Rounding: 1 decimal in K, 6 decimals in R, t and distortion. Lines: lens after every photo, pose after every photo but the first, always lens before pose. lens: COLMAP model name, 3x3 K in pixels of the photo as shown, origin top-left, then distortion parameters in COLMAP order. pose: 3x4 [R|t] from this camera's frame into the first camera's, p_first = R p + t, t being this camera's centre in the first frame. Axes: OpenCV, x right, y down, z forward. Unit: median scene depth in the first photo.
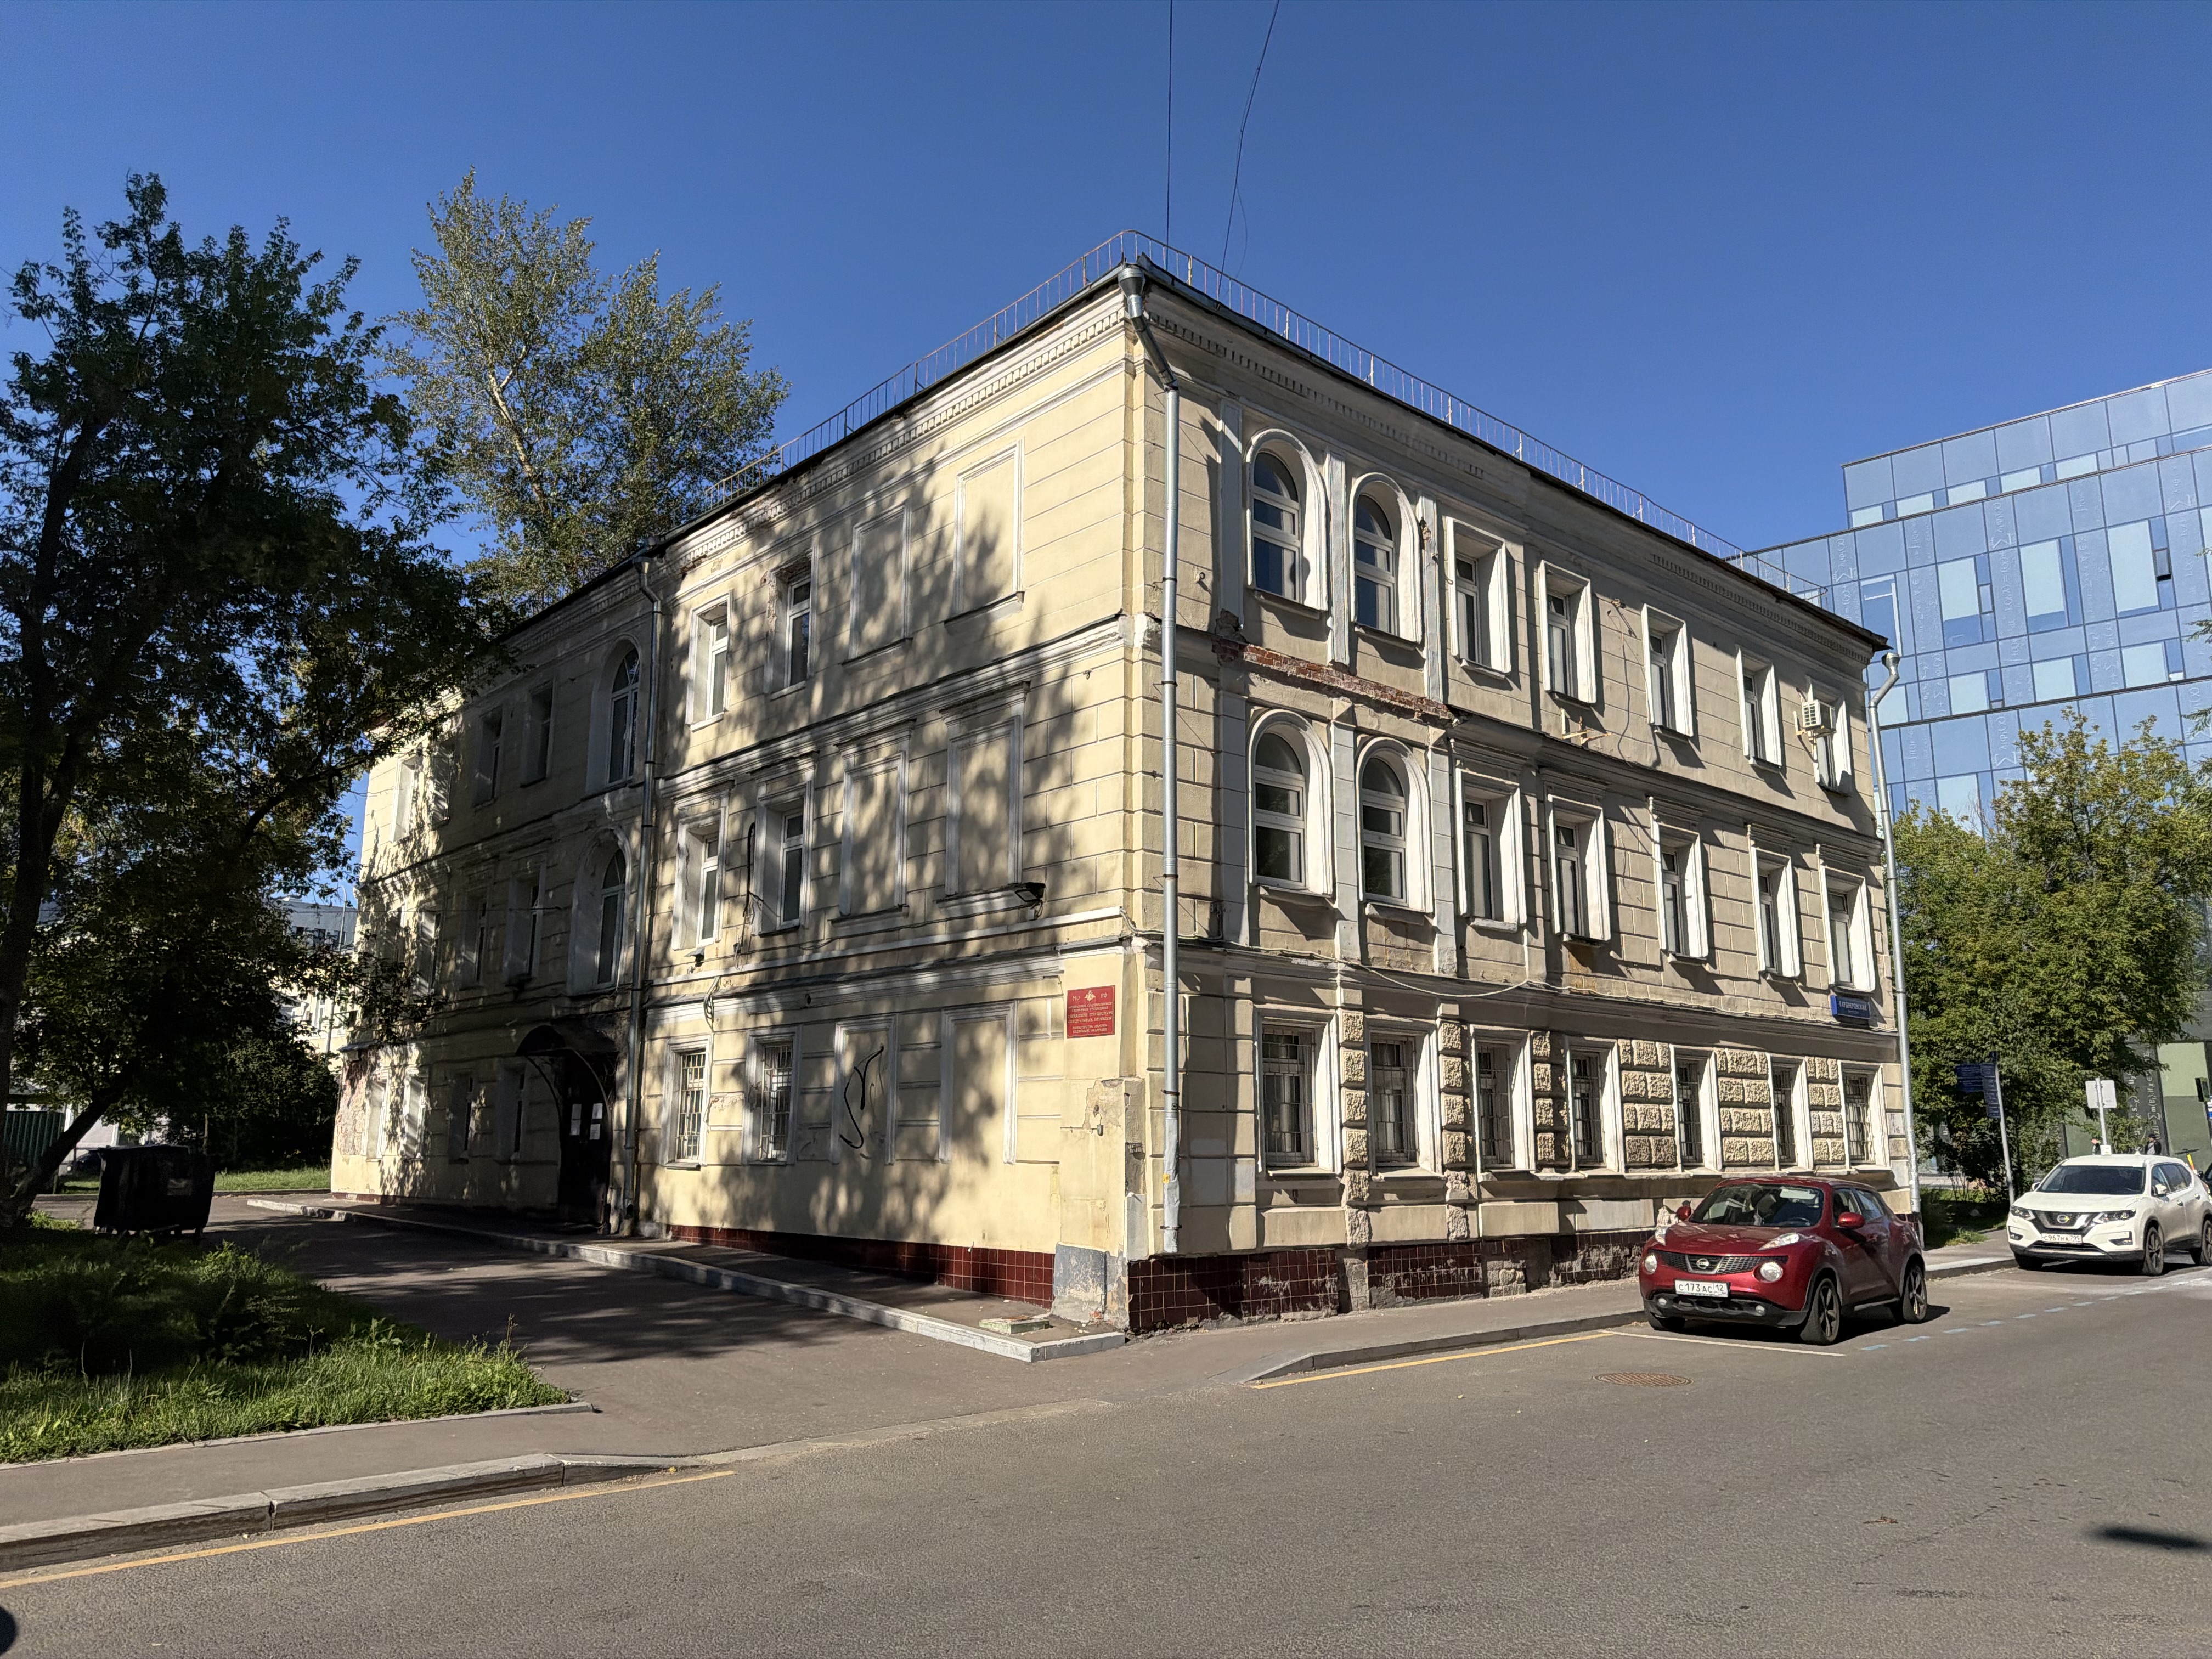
lens RADIAL K [[1579.8, 0, 1100.1], [0, 1579.8, 816.8], [0, 0, 1]] dist [0.093710, -0.189205]
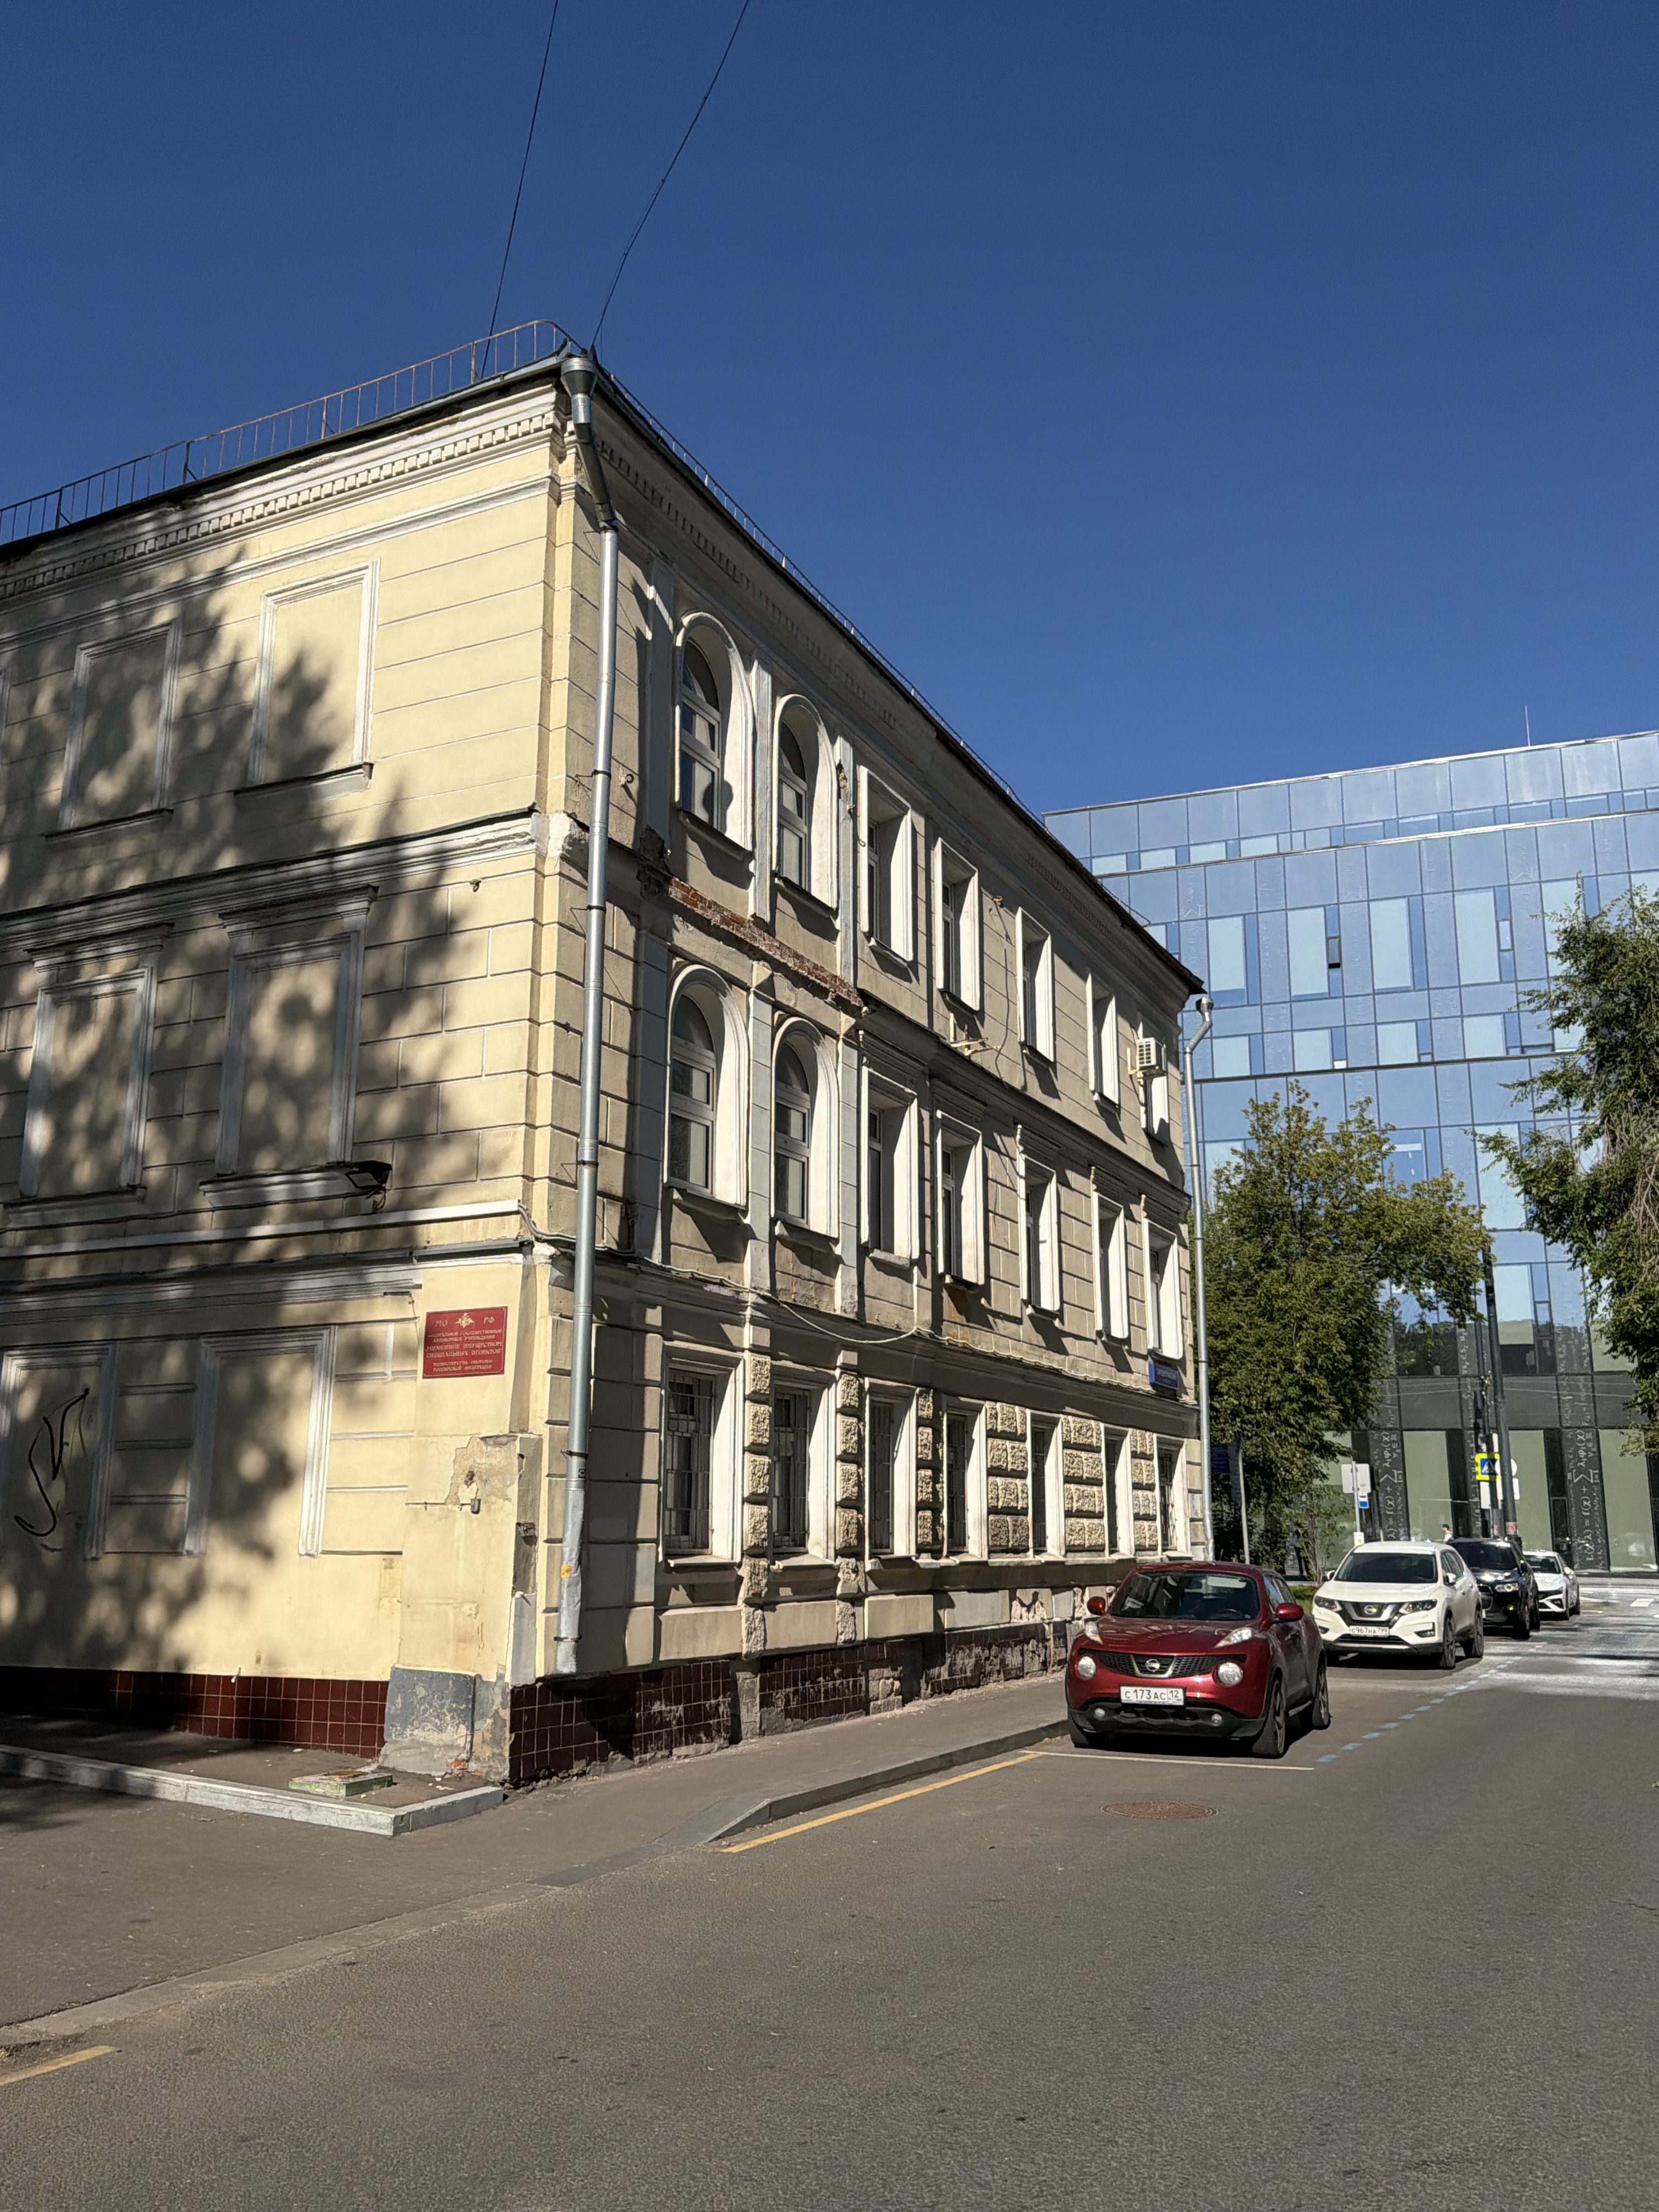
lens RADIAL K [[1811.1, 0, 829.5], [0, 1811.1, 1106.0], [0, 0, 1]] dist [0.133536, -0.363129]
pose [[0.923994, 0.086722, 0.372445, -0.152681], [-0.076716, 0.996183, -0.041633, 0.033032], [-0.374634, 0.009896, 0.927120, 0.142230]]
